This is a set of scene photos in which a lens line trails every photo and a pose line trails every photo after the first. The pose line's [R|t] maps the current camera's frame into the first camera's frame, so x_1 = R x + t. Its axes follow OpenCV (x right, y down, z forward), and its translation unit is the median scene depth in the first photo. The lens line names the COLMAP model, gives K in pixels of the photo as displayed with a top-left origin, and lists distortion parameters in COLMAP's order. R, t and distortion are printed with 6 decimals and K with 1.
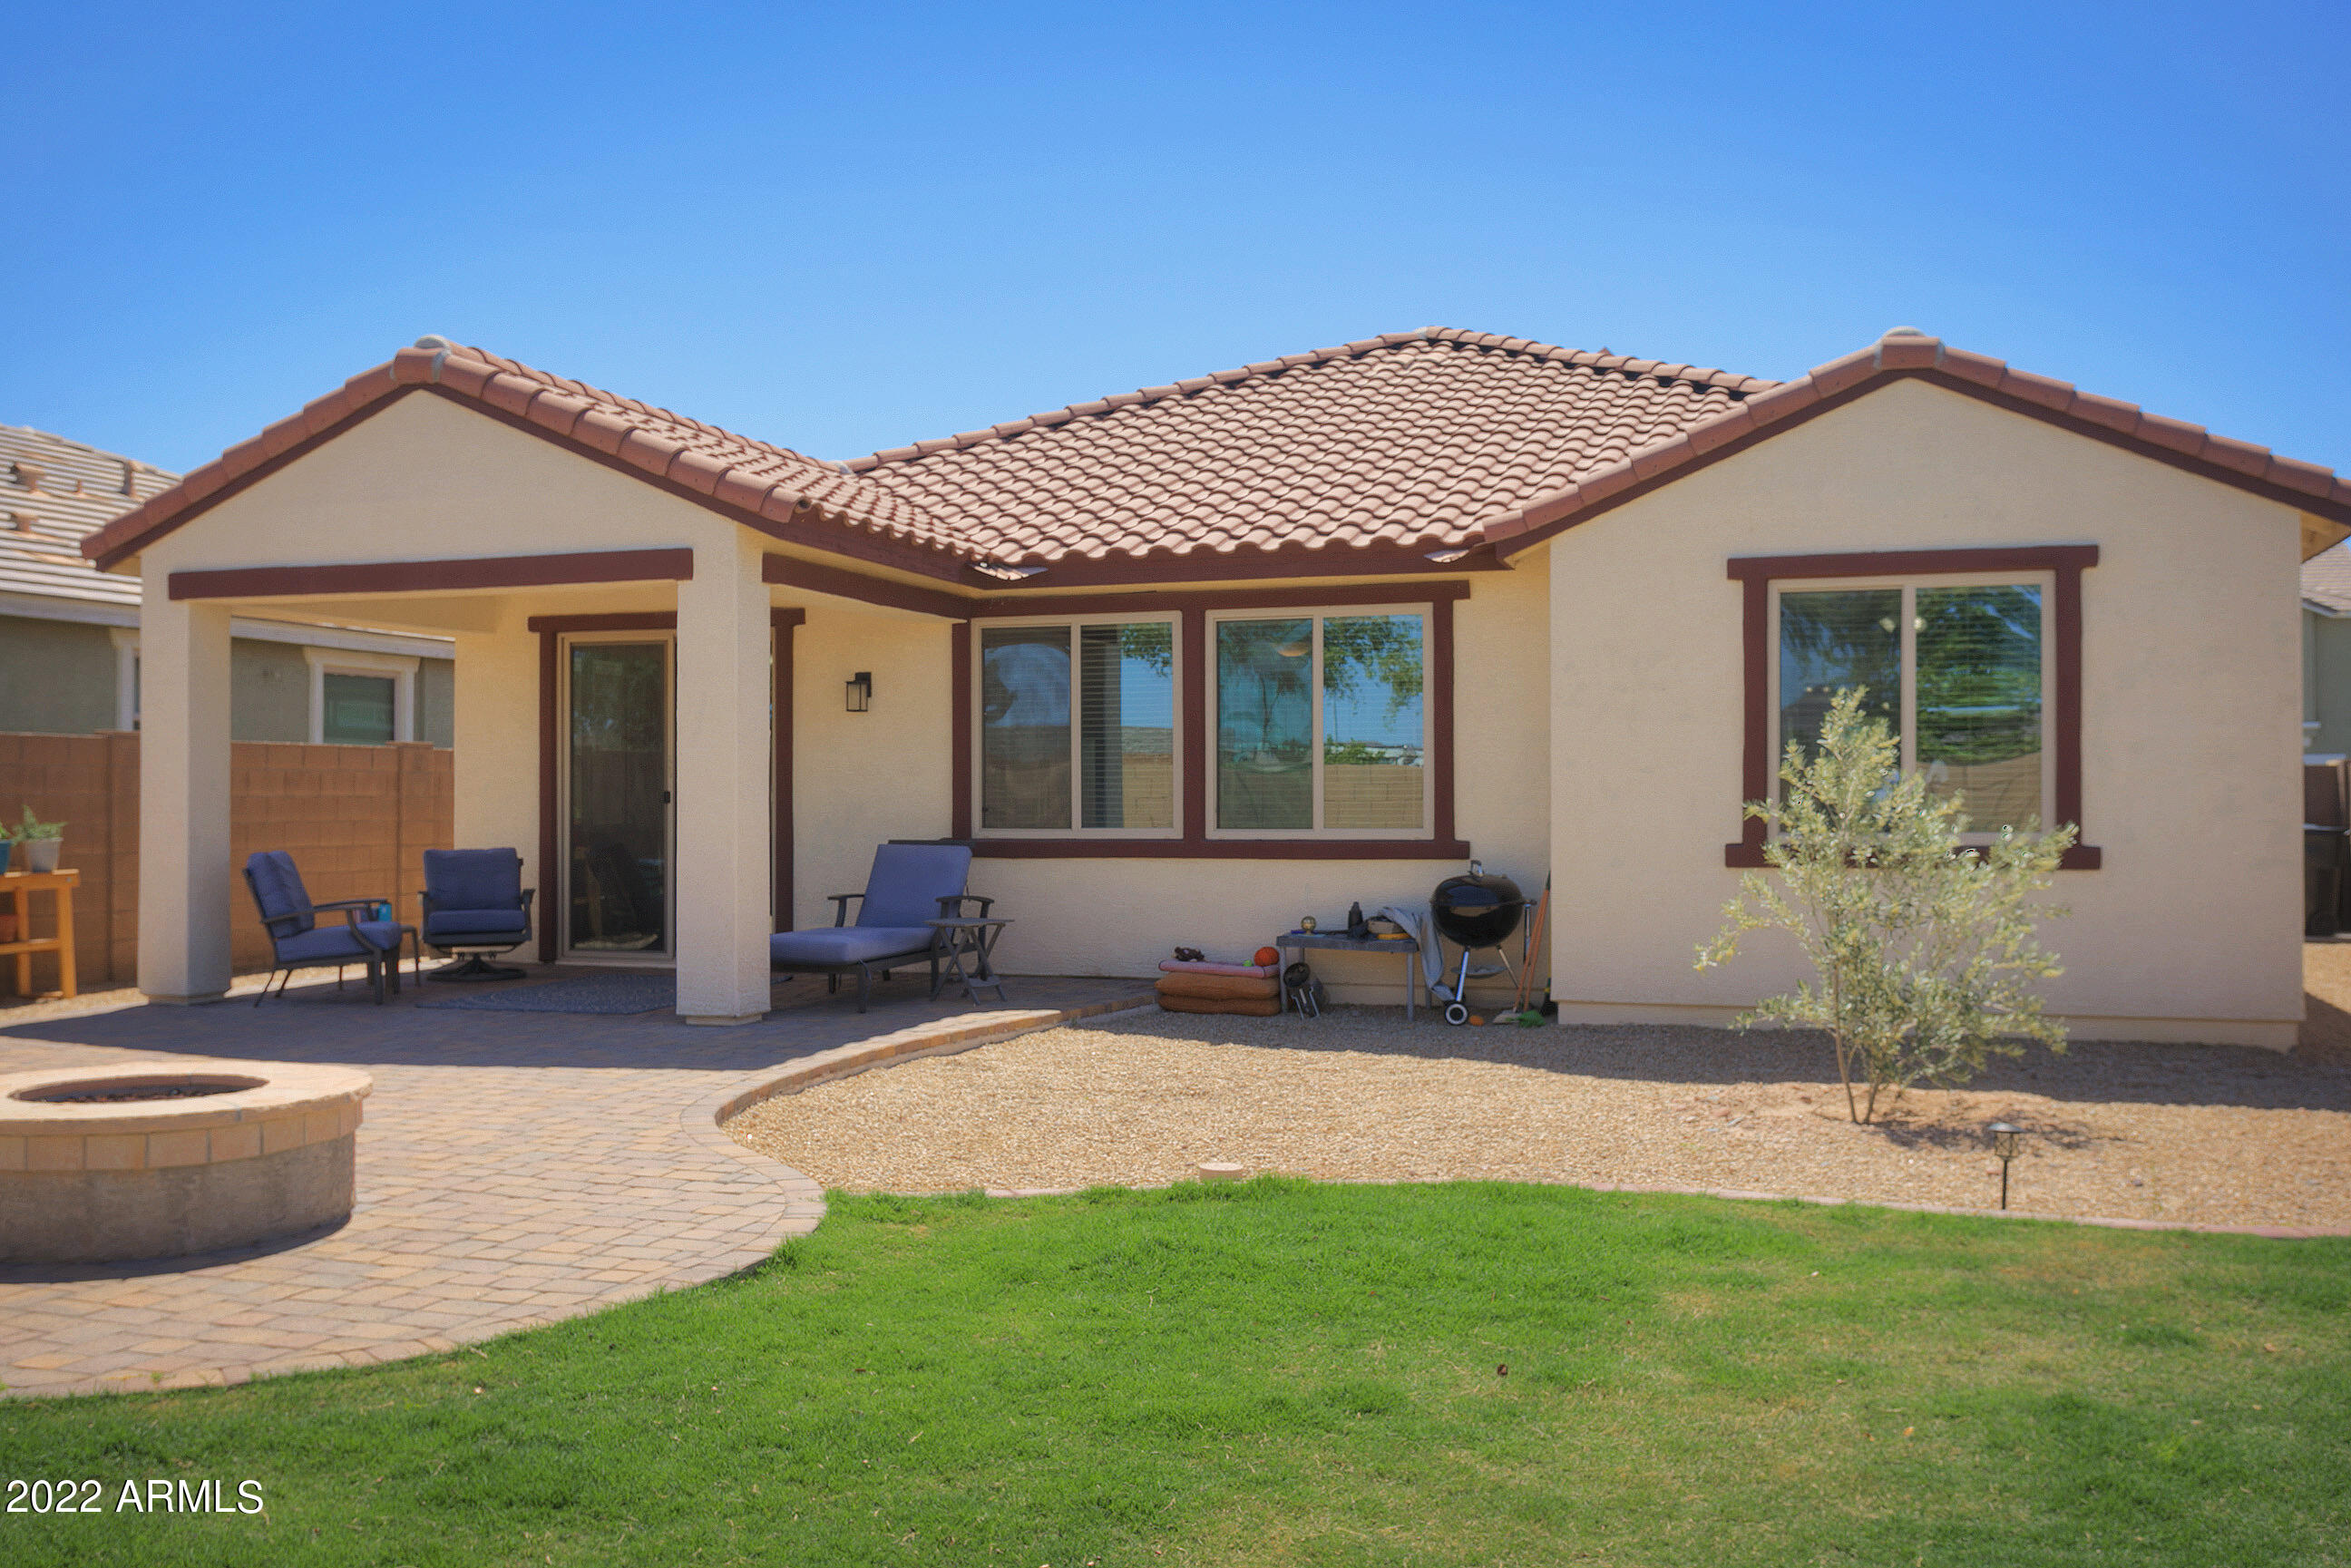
lens RADIAL K [[2156.3, 0, 1185.8], [0, 2156.3, 790.7], [0, 0, 1]] dist [-0.029802, 0.000000]
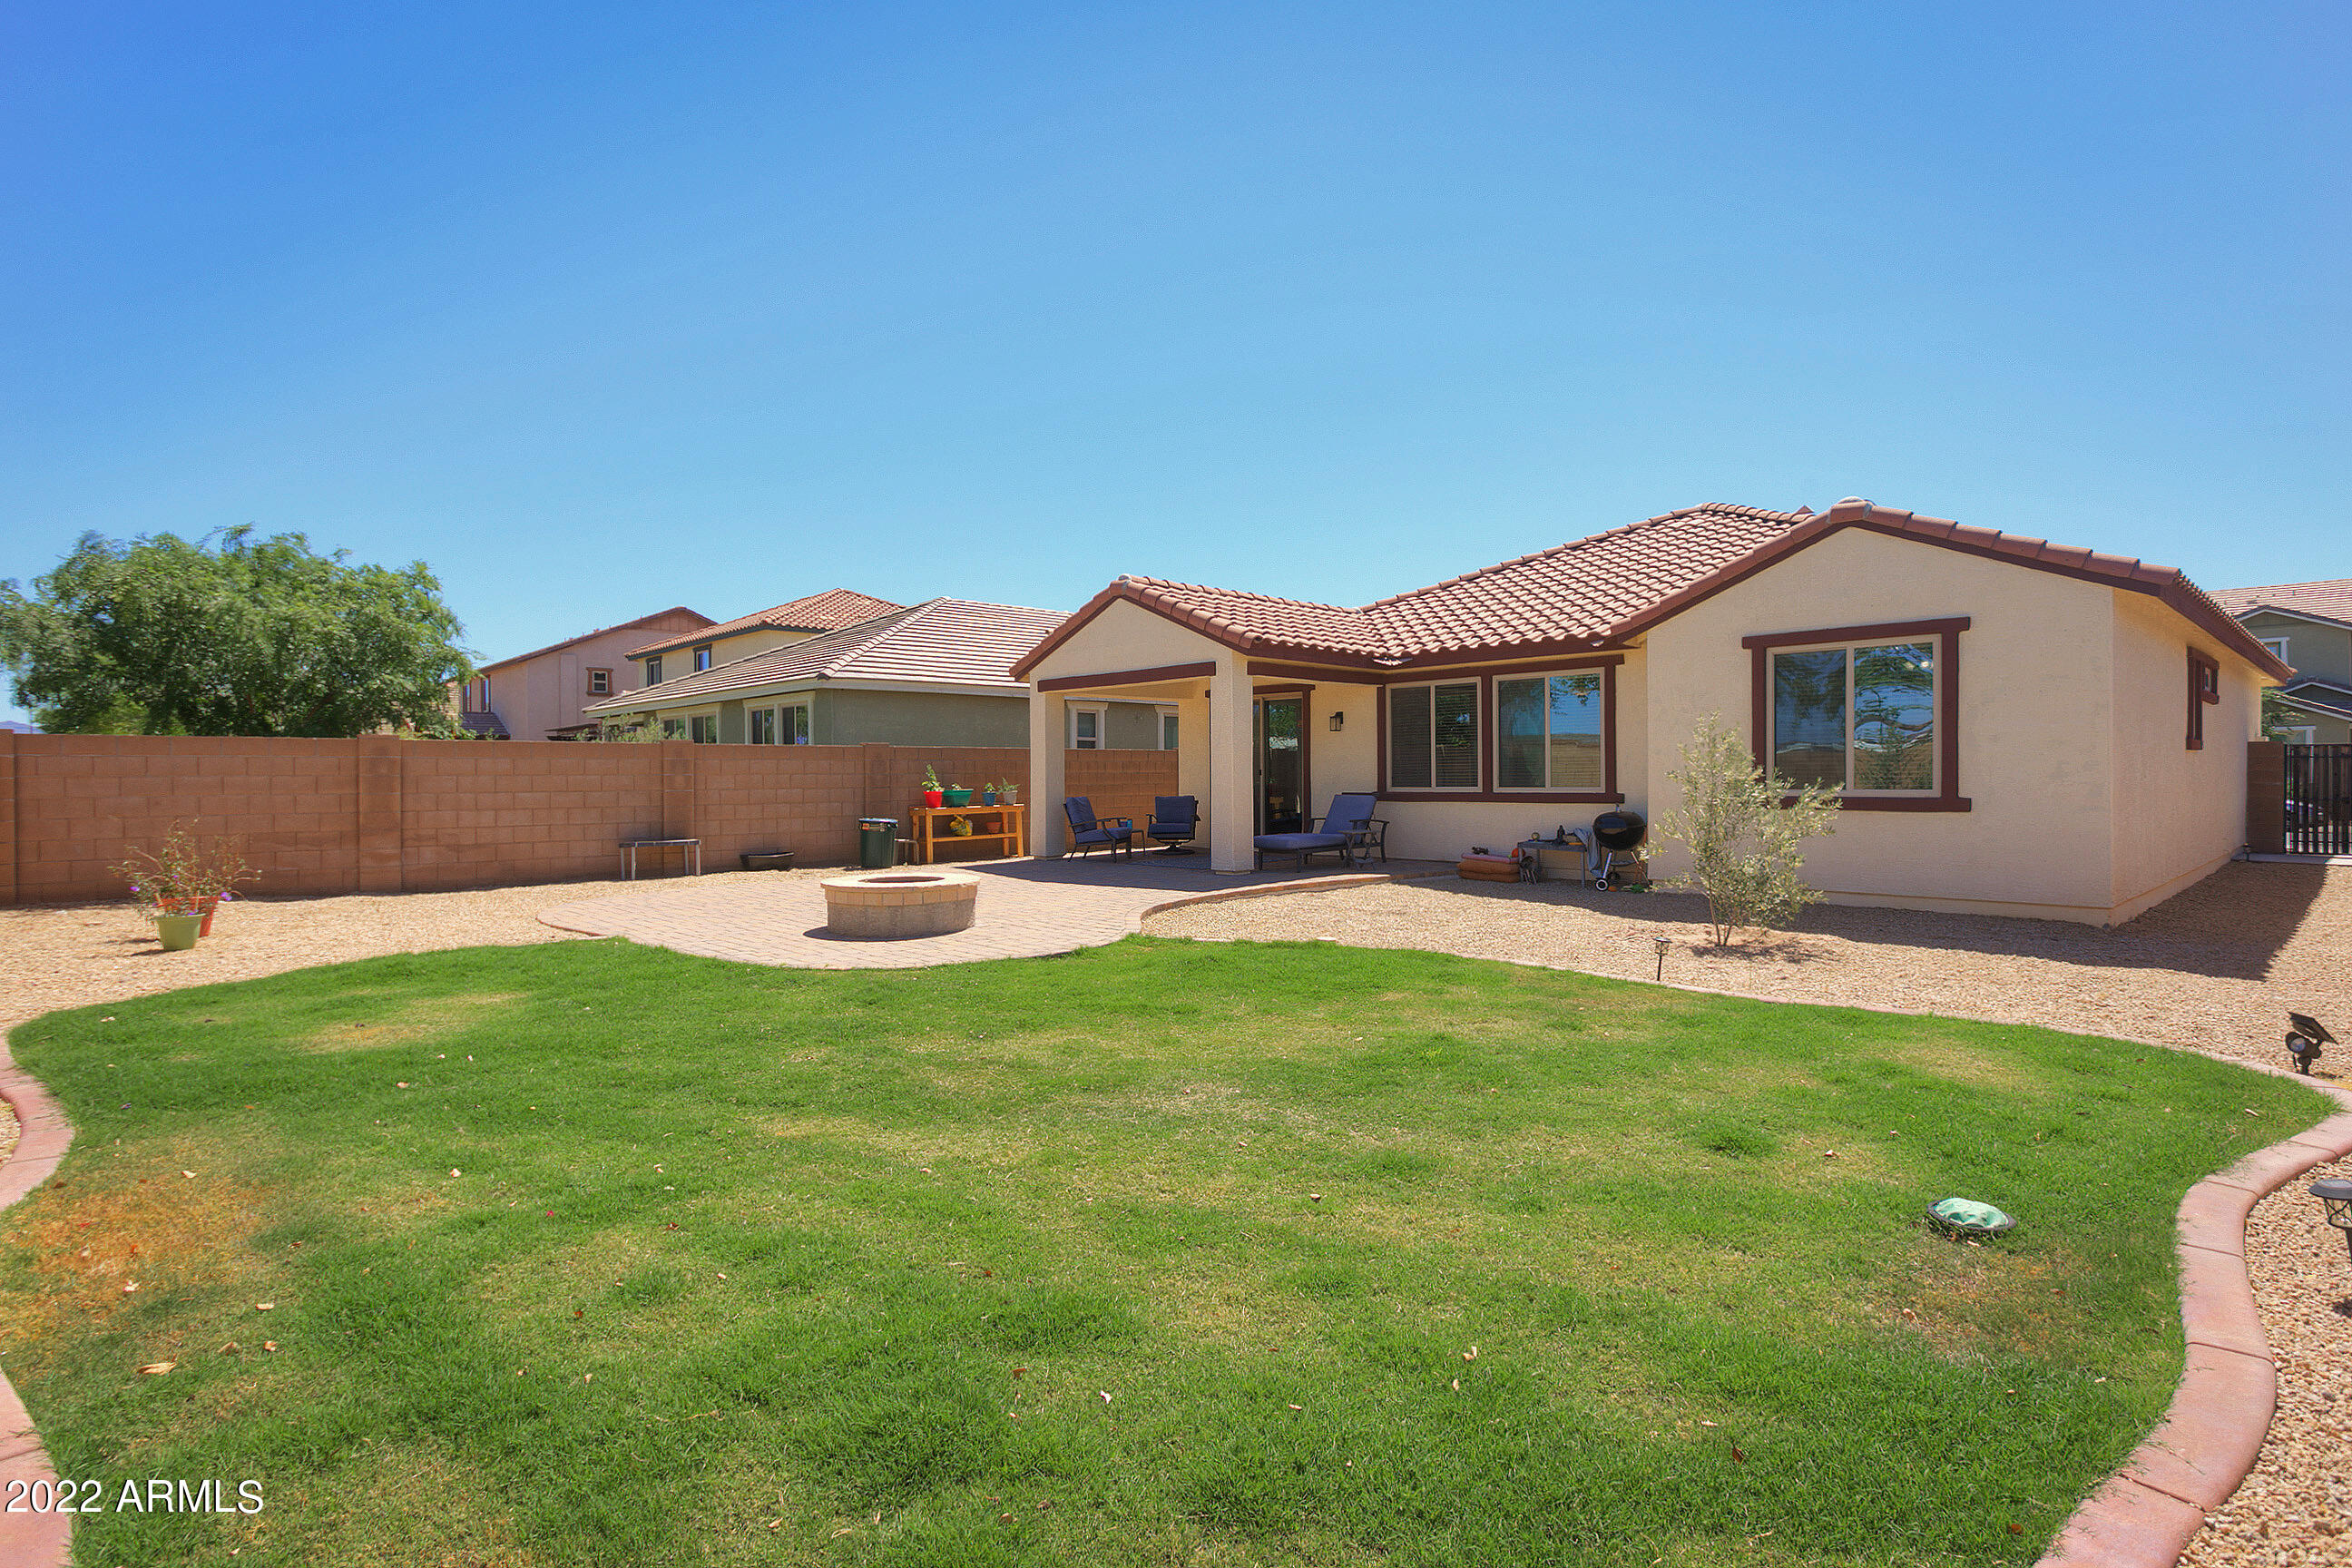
lens RADIAL K [[1176.1, 0, 1162.2], [0, 1176.1, 782.7], [0, 0, 1]] dist [-0.009061, 0.000642]
pose [[0.876454, -0.001259, -0.481484, 0.276733], [0.007808, 0.999902, 0.011599, -0.001338], [0.481423, -0.013925, 0.876378, -0.087814]]
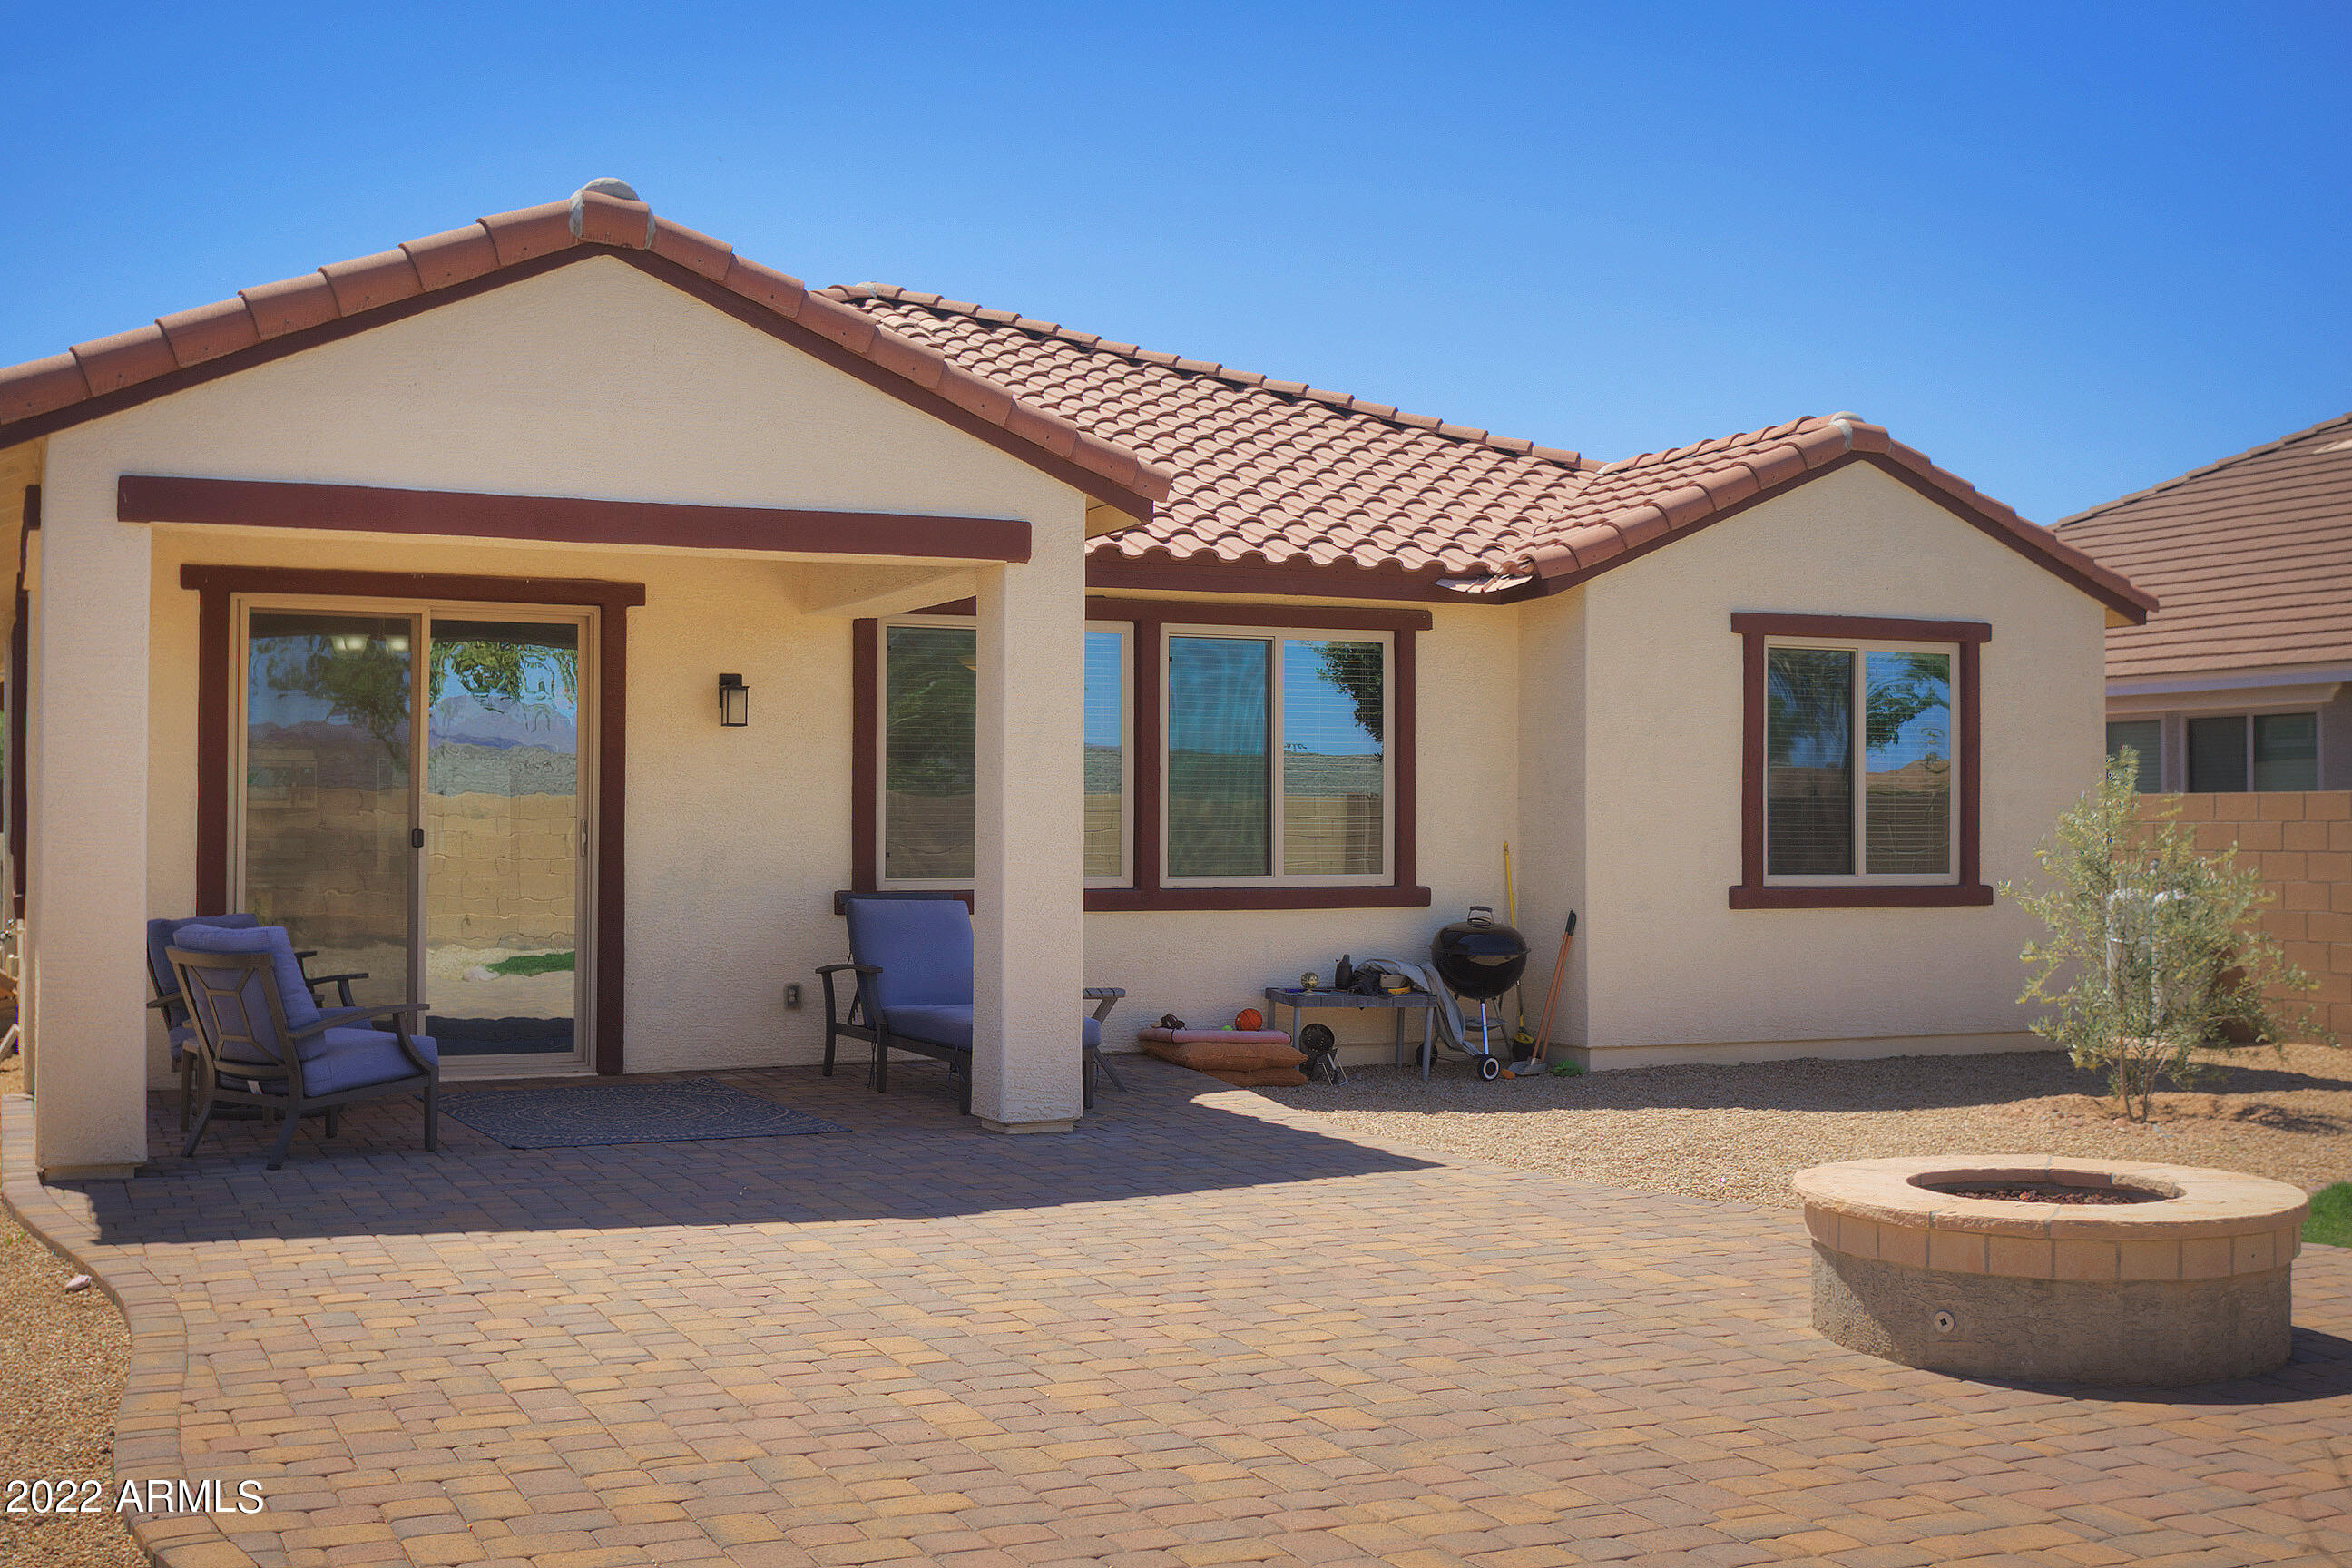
lens RADIAL K [[2654.8, 0, 1185.4], [0, 2654.8, 801.9], [0, 0, 1]] dist [-0.031669, 0.000000]
pose [[0.726969, 0.010878, 0.686584, -0.759624], [-0.005842, 0.999936, -0.009656, -0.002028], [-0.686645, 0.003008, 0.726987, 0.232274]]
